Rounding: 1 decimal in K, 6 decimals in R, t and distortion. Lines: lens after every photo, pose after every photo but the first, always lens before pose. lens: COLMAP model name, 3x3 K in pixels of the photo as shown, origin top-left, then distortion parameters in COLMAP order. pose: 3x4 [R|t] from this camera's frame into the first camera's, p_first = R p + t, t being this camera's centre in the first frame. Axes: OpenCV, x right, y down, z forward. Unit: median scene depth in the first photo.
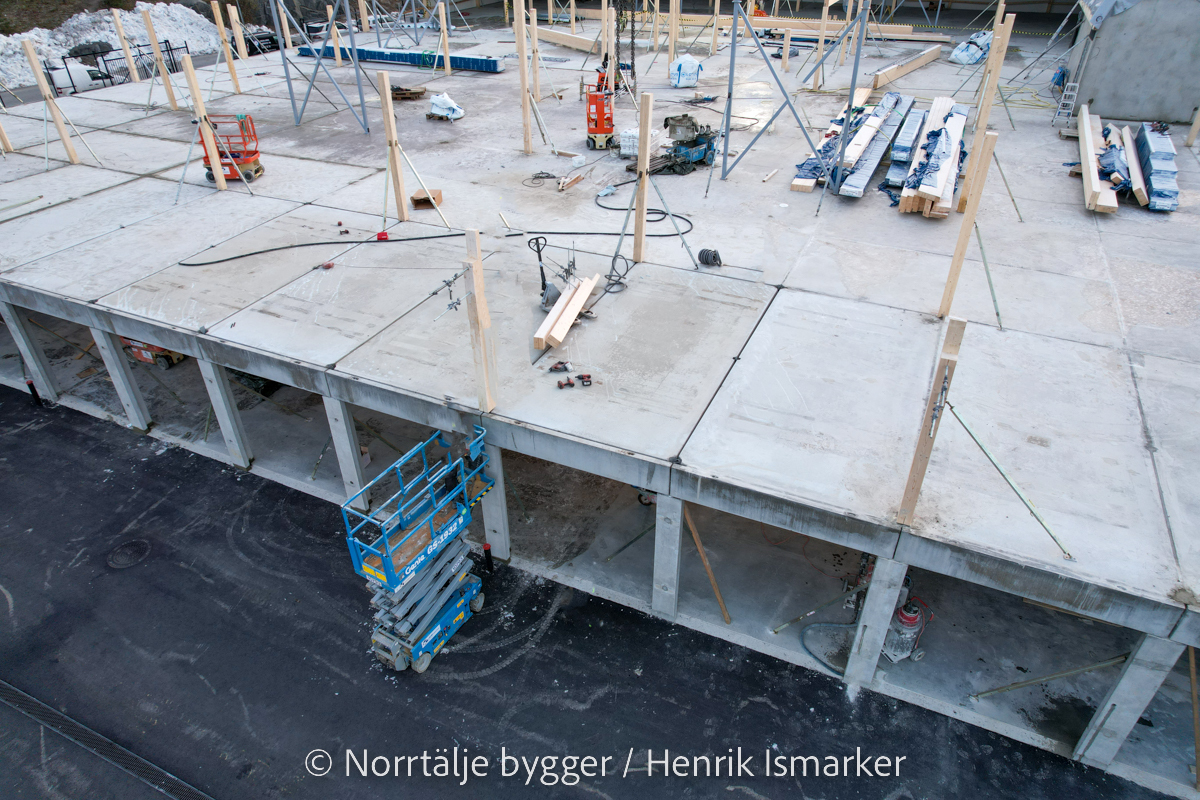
lens RADIAL K [[757.7, 0, 600.0], [0, 757.7, 400.0], [0, 0, 1]] dist [-0.082344, 0.069899]
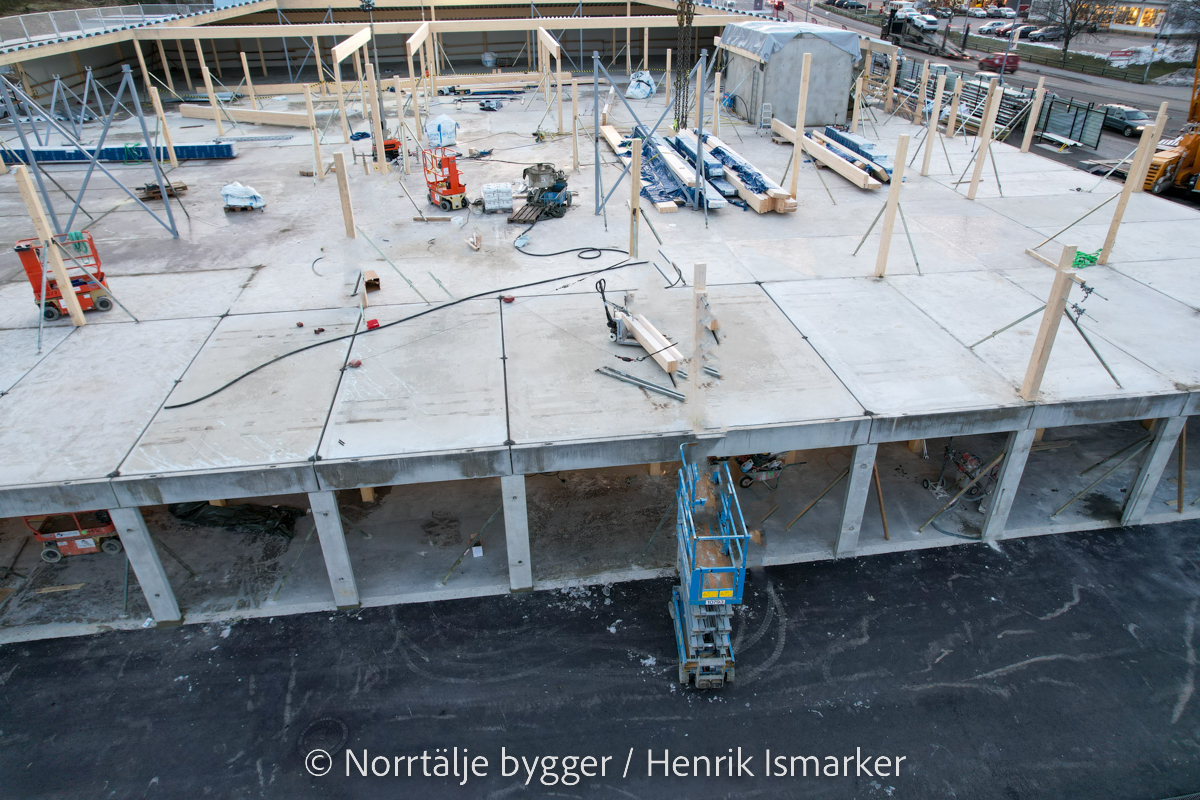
lens RADIAL K [[757.7, 0, 600.0], [0, 757.7, 400.0], [0, 0, 1]] dist [-0.082344, 0.069899]
pose [[0.845393, -0.271958, 0.459727, -0.510377], [0.302129, 0.953231, 0.008311, -0.051776], [-0.440487, 0.131871, 0.888021, 0.061624]]
